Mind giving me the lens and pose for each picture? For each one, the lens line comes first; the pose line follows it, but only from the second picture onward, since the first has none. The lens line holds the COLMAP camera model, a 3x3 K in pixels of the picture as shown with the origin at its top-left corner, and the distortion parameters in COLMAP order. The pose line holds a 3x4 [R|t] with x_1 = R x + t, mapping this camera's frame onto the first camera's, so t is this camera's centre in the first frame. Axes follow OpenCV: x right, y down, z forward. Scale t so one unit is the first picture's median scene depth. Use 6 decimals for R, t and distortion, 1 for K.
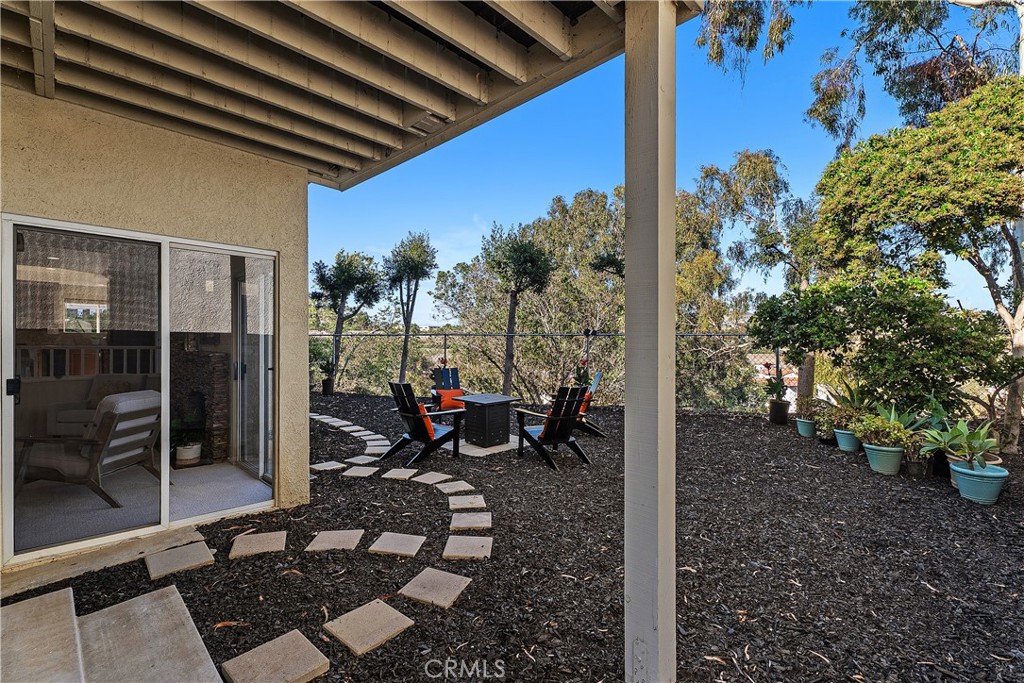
lens RADIAL K [[460.9, 0, 514.0], [0, 460.9, 339.5], [0, 0, 1]] dist [0.001199, -0.000130]
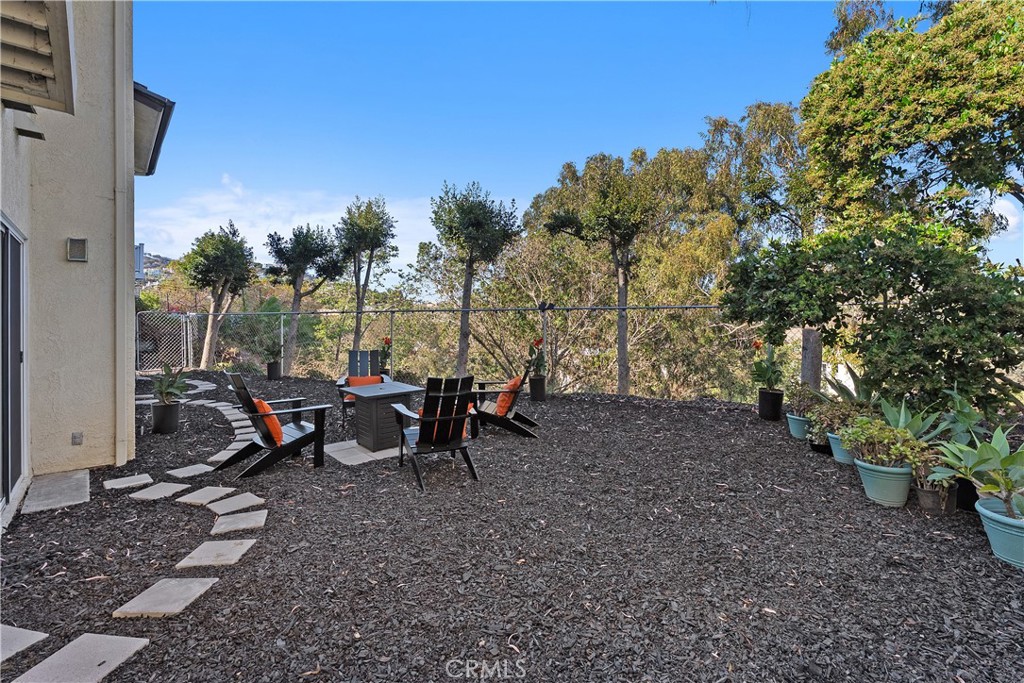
lens RADIAL K [[469.7, 0, 517.1], [0, 469.7, 308.8], [0, 0, 1]] dist [0.001520, -0.000068]
pose [[0.997321, -0.012989, -0.071981, 0.256502], [0.011847, 0.999797, -0.016277, 0.003881], [0.072178, 0.015381, 0.997273, 0.212411]]
